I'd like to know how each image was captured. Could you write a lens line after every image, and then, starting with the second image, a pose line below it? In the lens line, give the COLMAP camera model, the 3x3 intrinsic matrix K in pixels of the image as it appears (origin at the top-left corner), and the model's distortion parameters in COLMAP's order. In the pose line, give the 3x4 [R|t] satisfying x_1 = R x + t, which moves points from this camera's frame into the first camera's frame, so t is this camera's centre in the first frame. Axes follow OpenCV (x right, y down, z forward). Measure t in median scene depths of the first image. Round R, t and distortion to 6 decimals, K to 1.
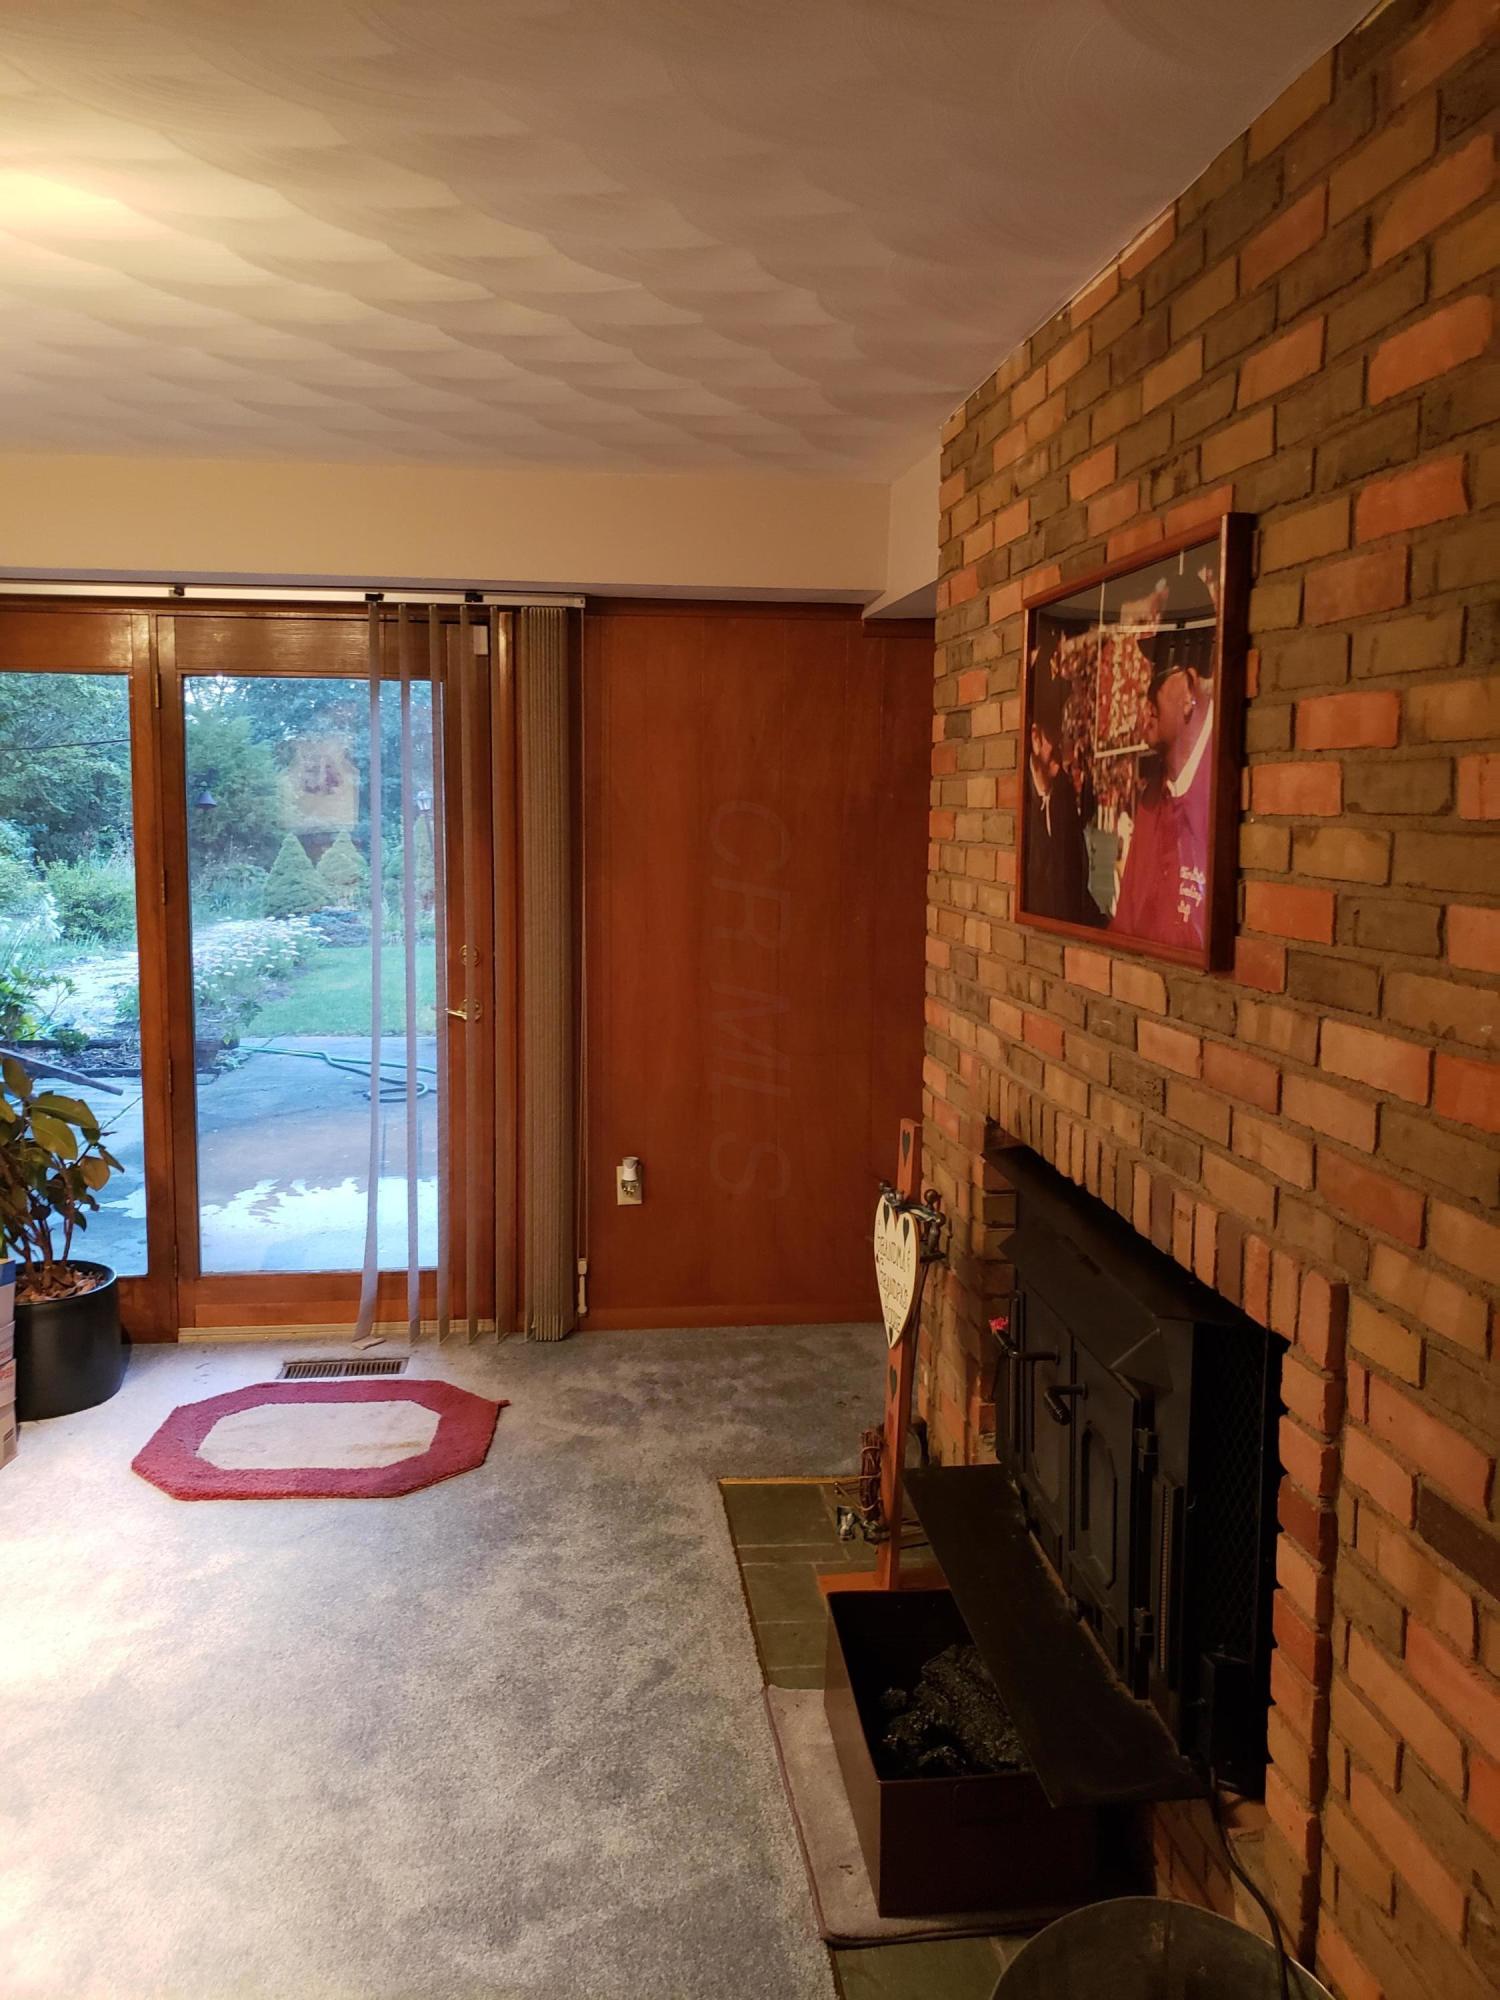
lens RADIAL K [[1581.0, 0, 750.0], [0, 1581.0, 1000.0], [0, 0, 1]] dist [0.196646, -0.420833]
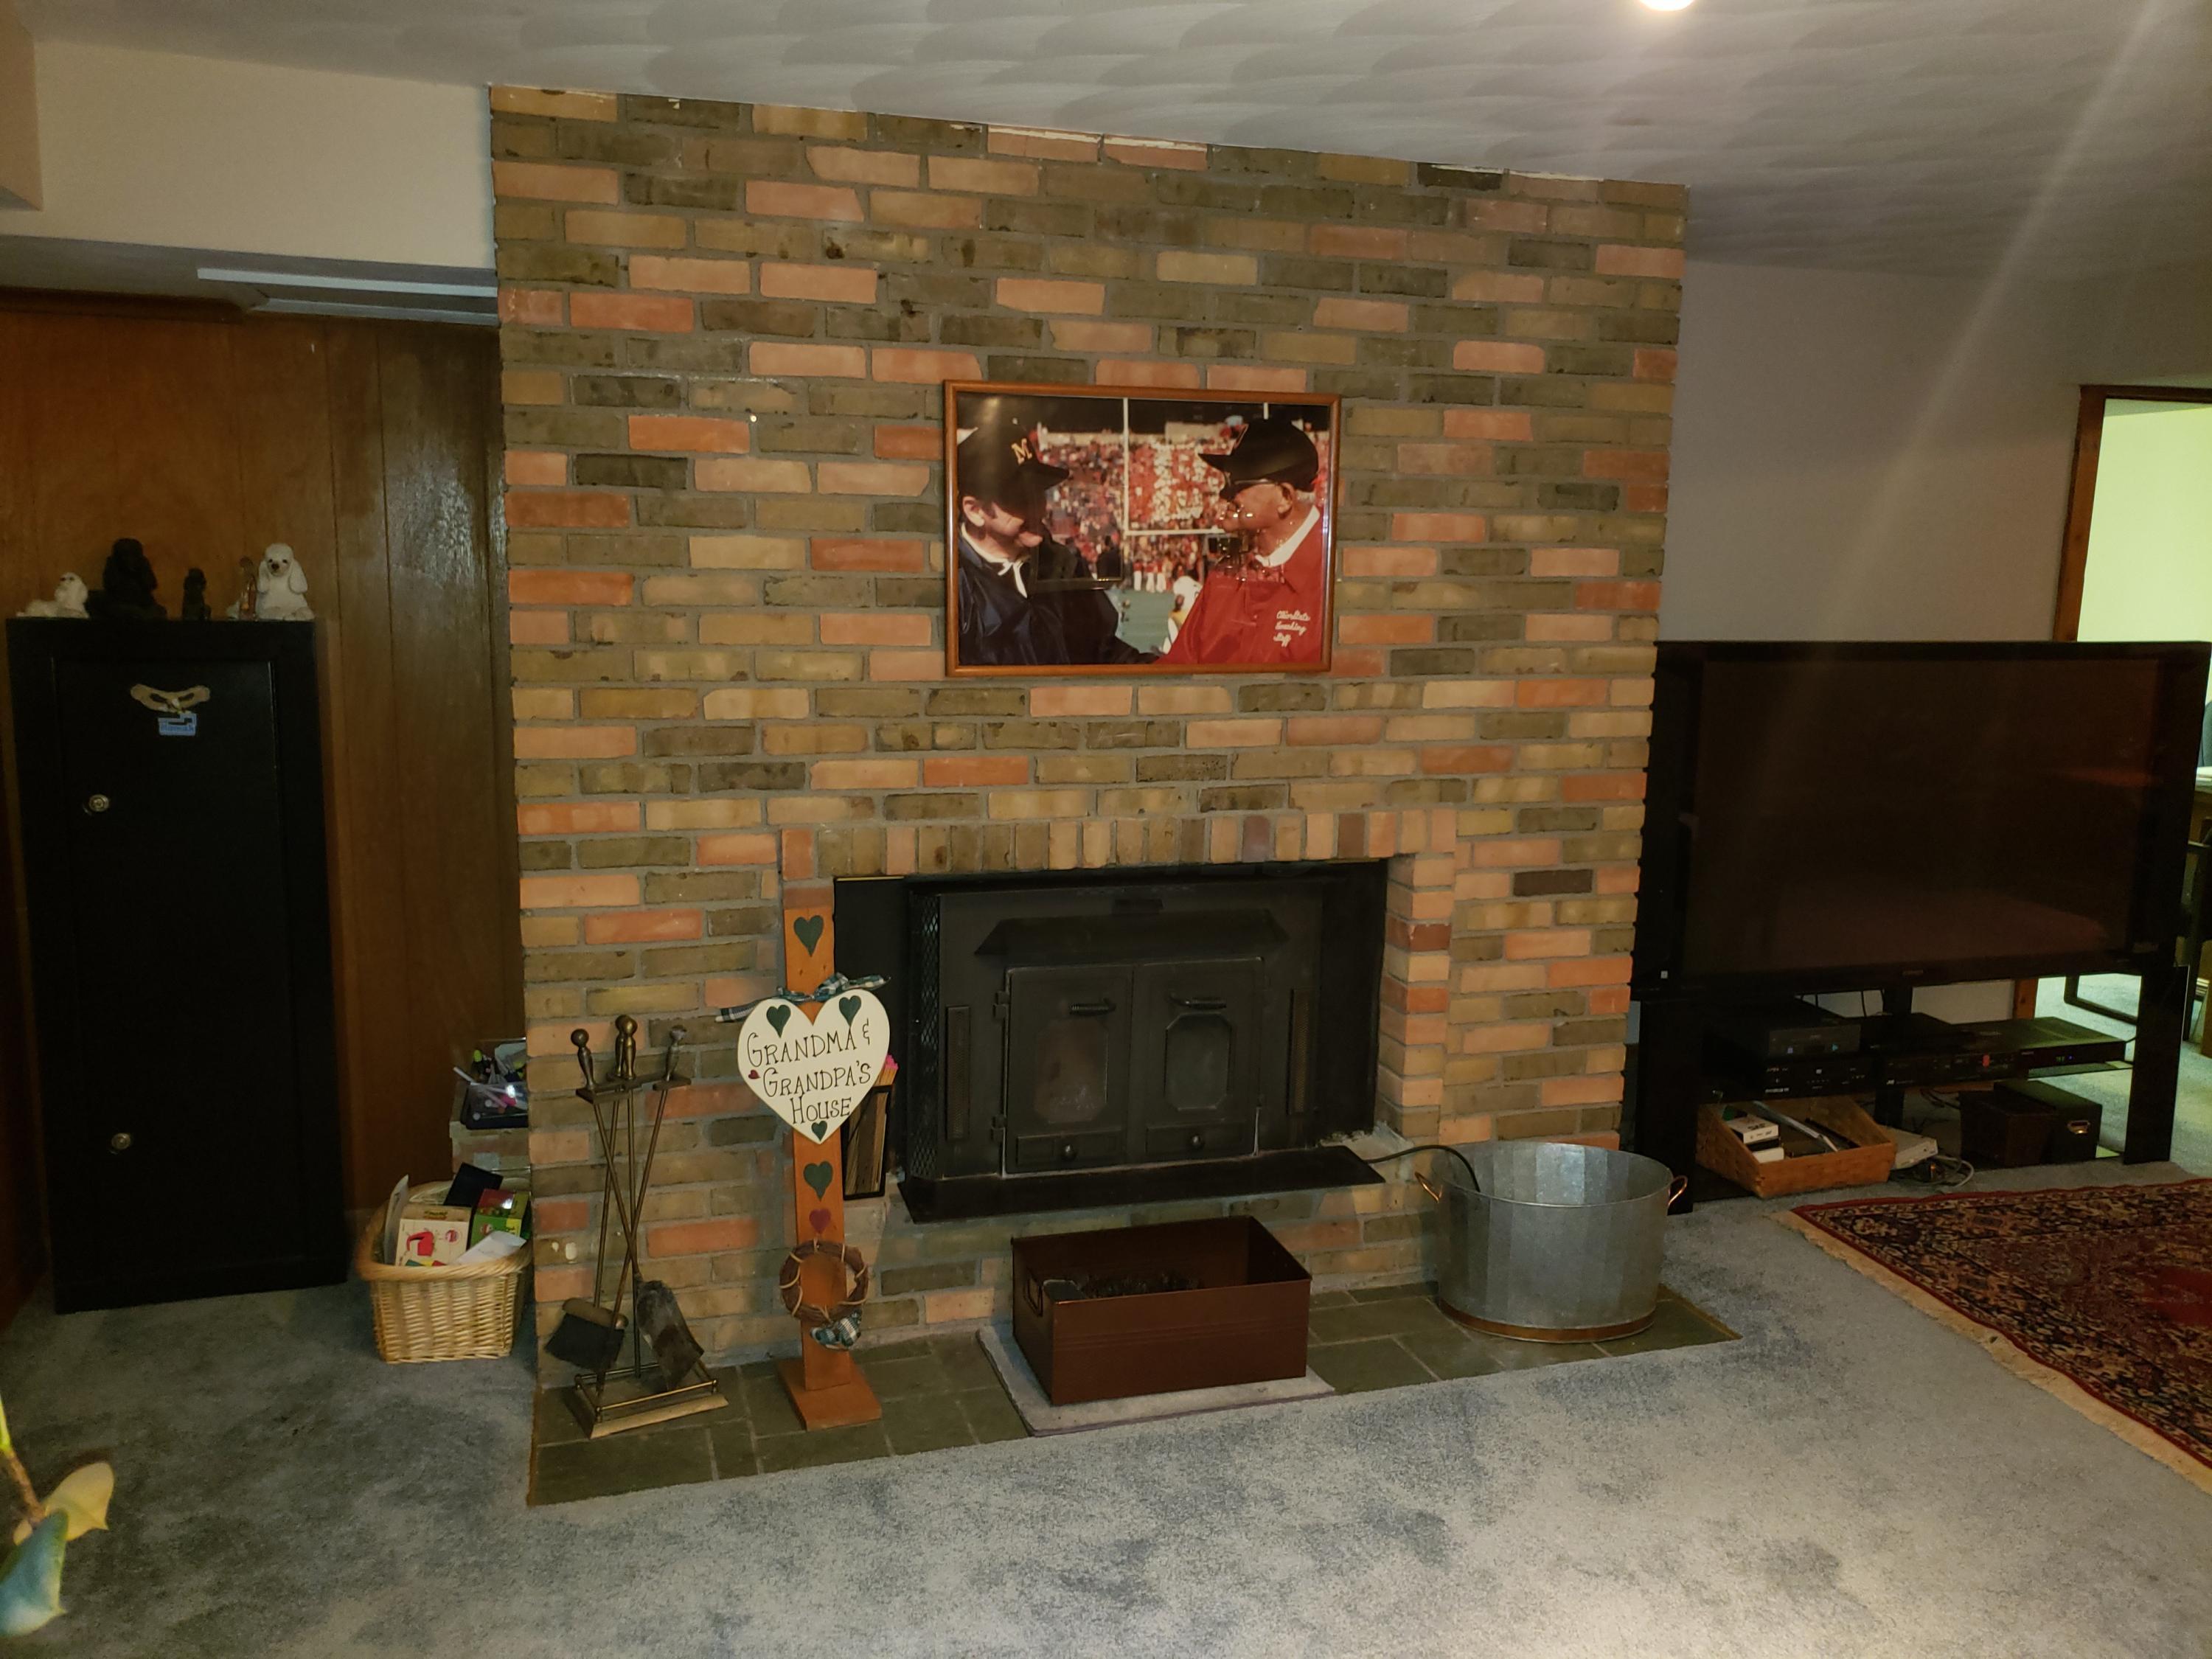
lens RADIAL K [[1748.6, 0, 1070.3], [0, 1748.6, 827.3], [0, 0, 1]] dist [0.196646, -0.420833]
pose [[-0.174669, -0.198214, 0.964470, -1.266799], [0.098300, 0.971124, 0.217384, -0.247954], [-0.979708, 0.132778, -0.150140, 1.357951]]
